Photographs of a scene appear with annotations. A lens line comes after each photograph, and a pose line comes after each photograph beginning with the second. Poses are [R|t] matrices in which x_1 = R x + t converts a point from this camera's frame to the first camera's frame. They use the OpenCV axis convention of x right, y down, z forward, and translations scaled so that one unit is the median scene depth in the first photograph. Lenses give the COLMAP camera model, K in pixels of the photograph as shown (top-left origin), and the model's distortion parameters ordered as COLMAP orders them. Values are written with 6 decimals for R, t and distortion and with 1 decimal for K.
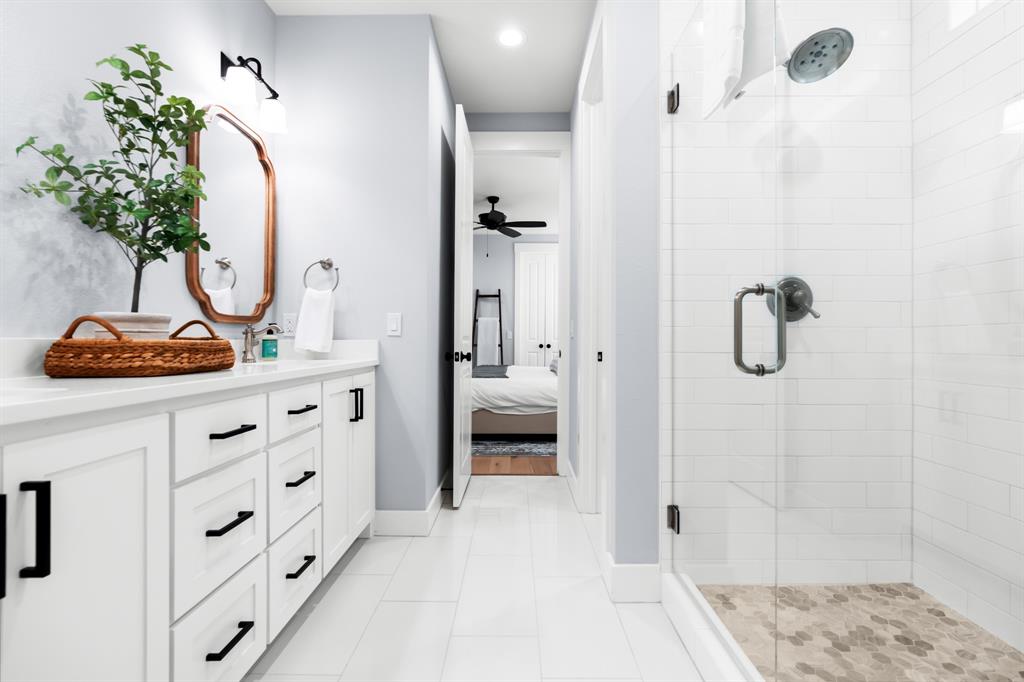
lens RADIAL K [[452.6, 0, 512.7], [0, 452.6, 342.6], [0, 0, 1]] dist [0.001727, 0.000115]
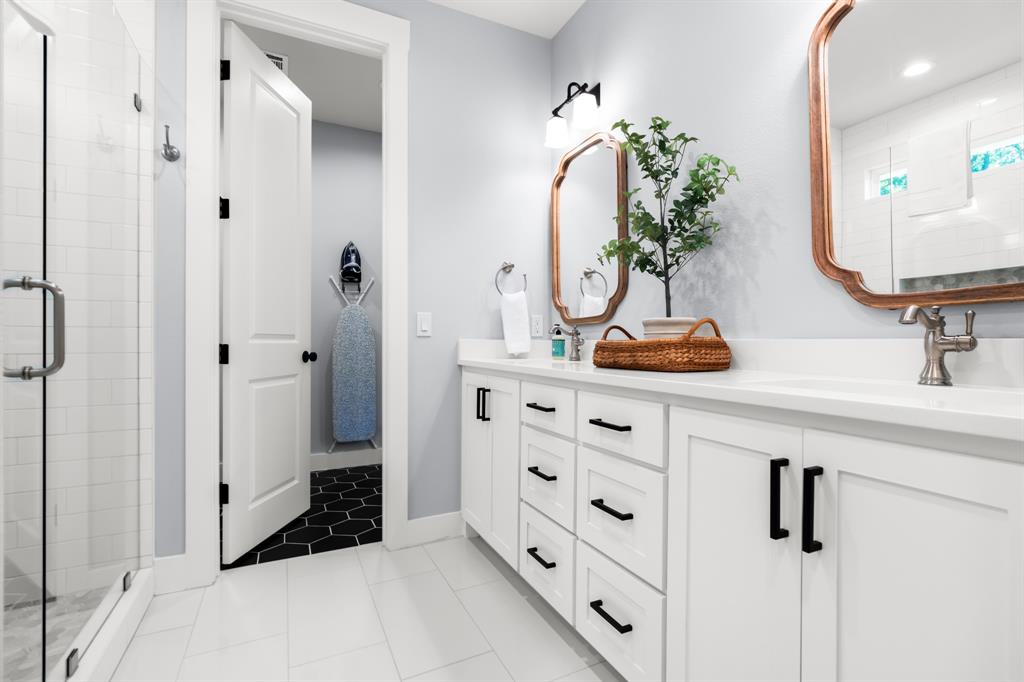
lens RADIAL K [[452.6, 0, 517.9], [0, 452.6, 339.0], [0, 0, 1]] dist [0.001727, 0.000115]
pose [[-0.904002, -0.000999, -0.427527, 0.045996], [-0.001466, 0.999999, 0.000762, -0.008287], [0.427525, 0.001316, -0.904002, 1.915652]]
